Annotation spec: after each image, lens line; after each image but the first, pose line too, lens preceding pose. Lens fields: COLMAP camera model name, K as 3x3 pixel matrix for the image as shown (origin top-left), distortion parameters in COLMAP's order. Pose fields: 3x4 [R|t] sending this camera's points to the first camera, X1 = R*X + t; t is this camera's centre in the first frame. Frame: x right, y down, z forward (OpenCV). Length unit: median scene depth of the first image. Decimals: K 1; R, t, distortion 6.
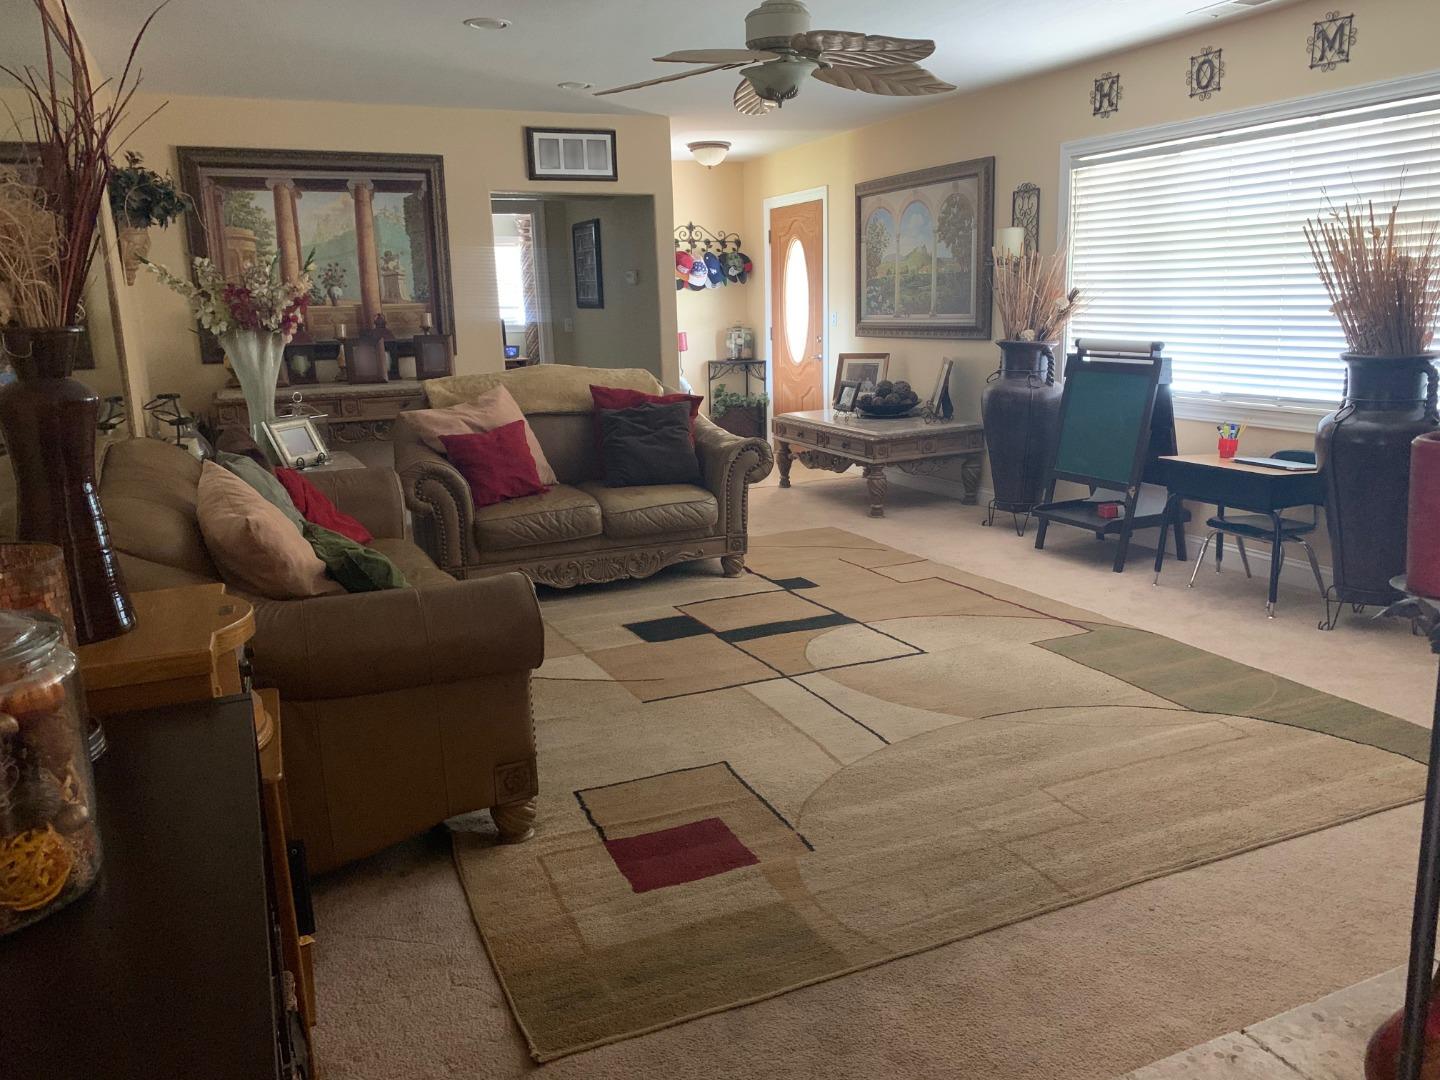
lens RADIAL K [[1107.4, 0, 720.0], [0, 1107.4, 540.0], [0, 0, 1]] dist [0.065260, -0.139796]
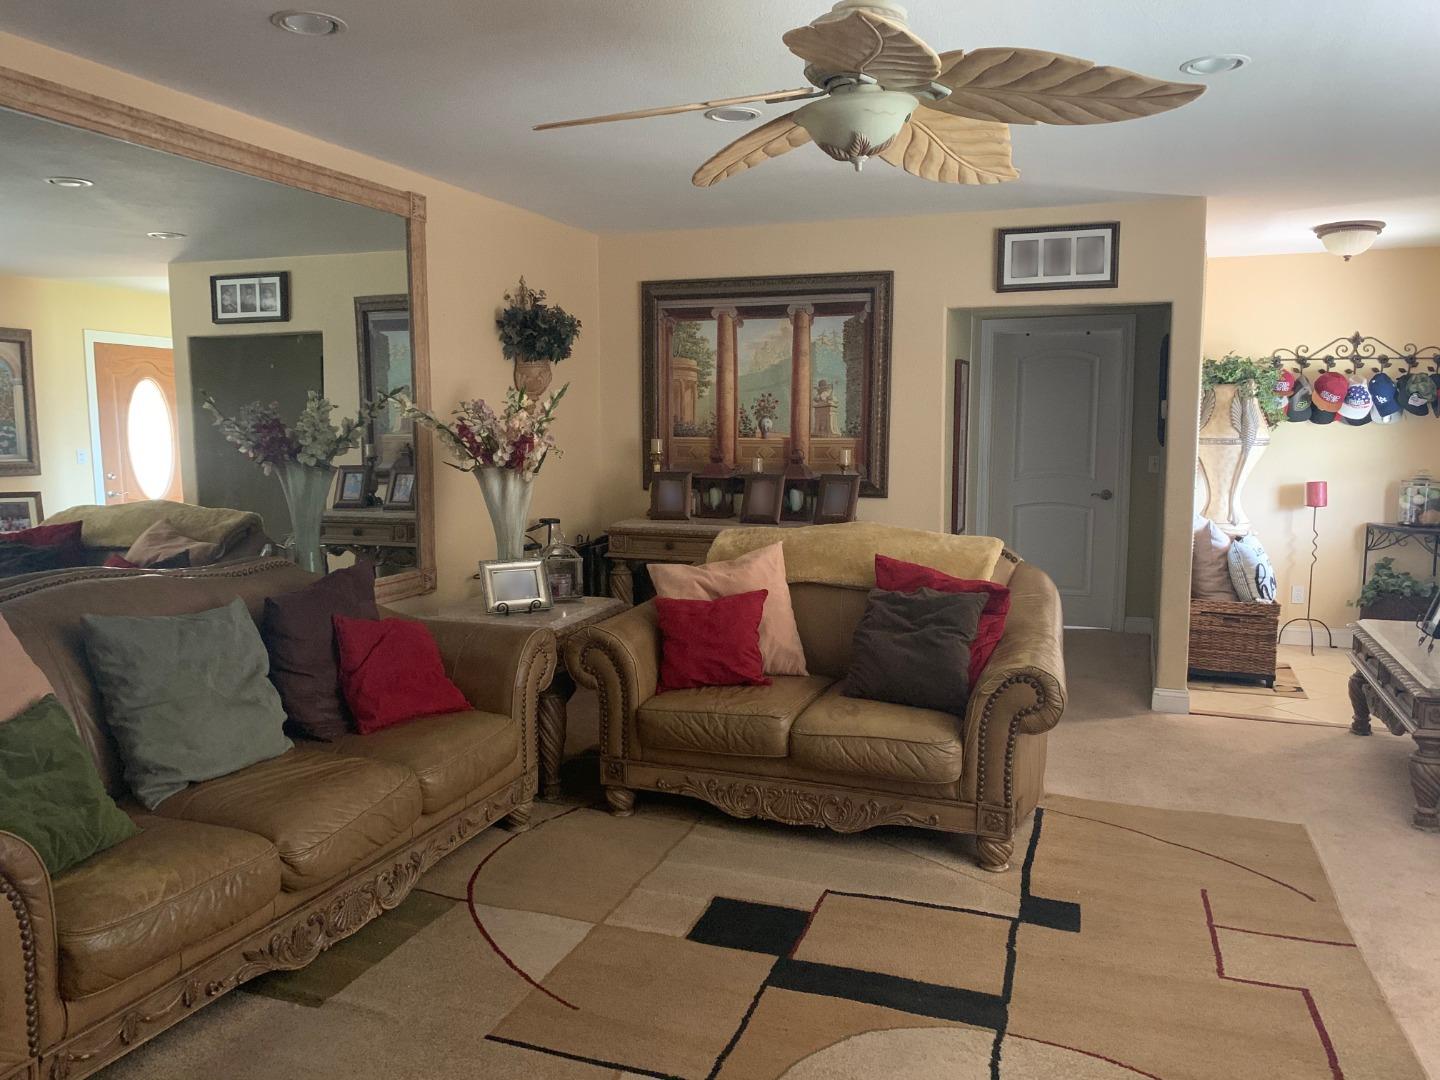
lens RADIAL K [[1095.6, 0, 720.0], [0, 1095.6, 540.0], [0, 0, 1]] dist [0.060933, -0.062909]
pose [[0.716687, 0.099654, -0.690239, 0.273758], [-0.167687, 0.985325, -0.031855, -0.091743], [0.676935, 0.138575, 0.722880, 0.328079]]
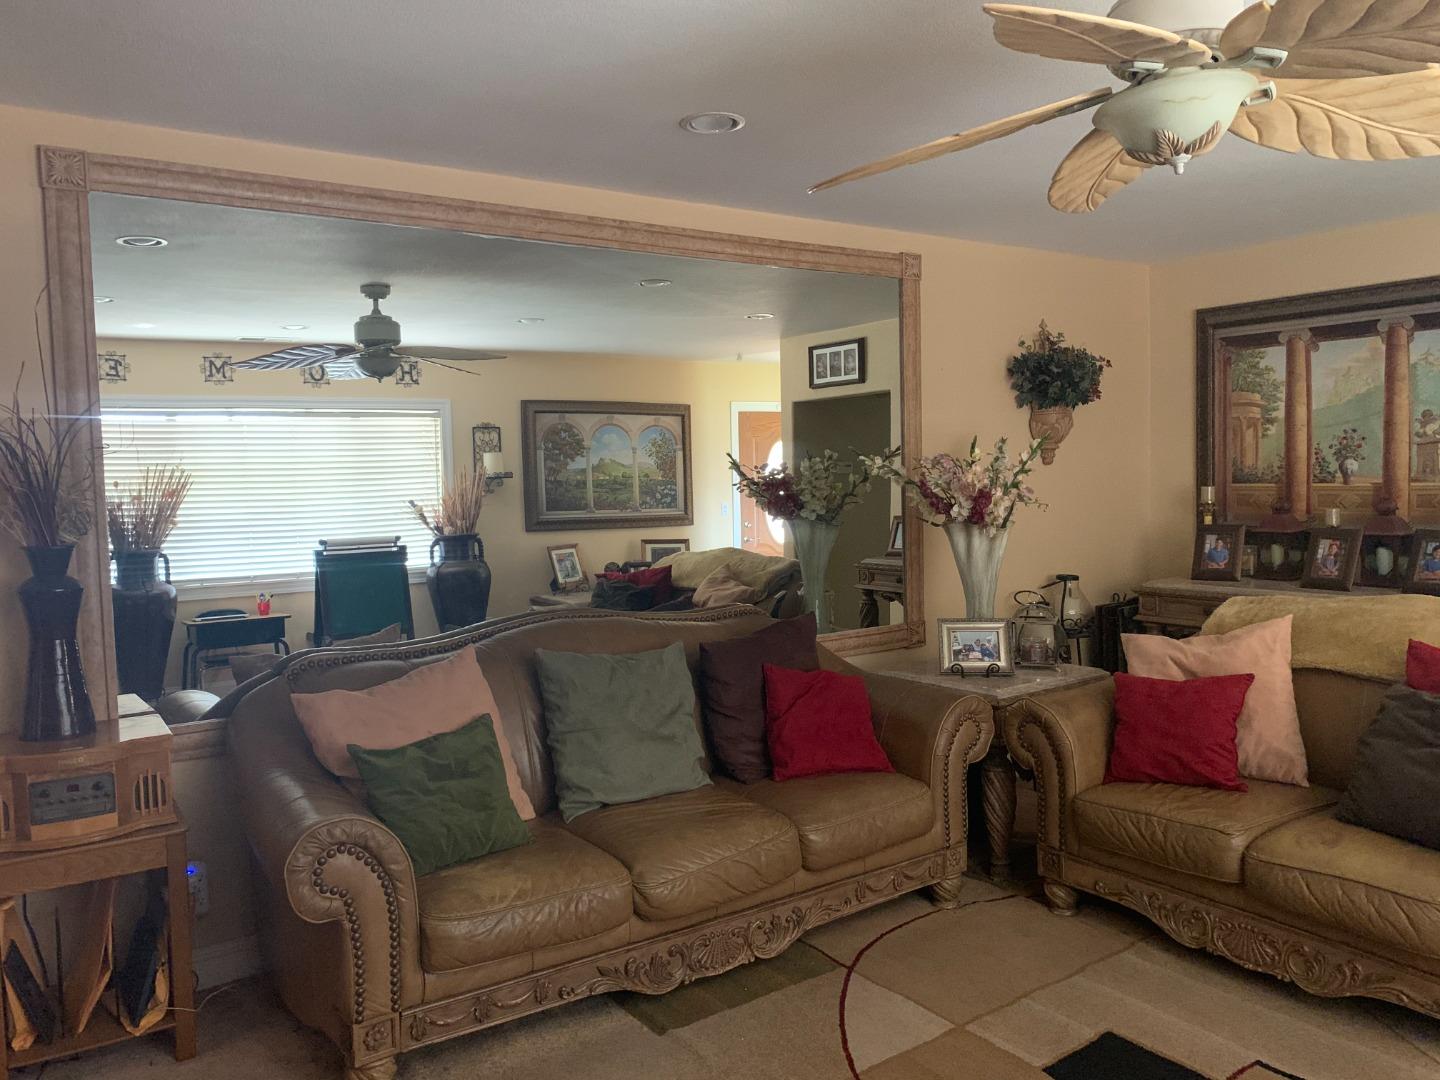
lens RADIAL K [[1093.6, 0, 720.0], [0, 1093.6, 540.0], [0, 0, 1]] dist [0.042740, -0.073086]
pose [[0.189916, 0.077984, -0.978698, 0.314913], [-0.190539, 0.980816, 0.041179, -0.123668], [0.963134, 0.178660, 0.201132, 0.450835]]
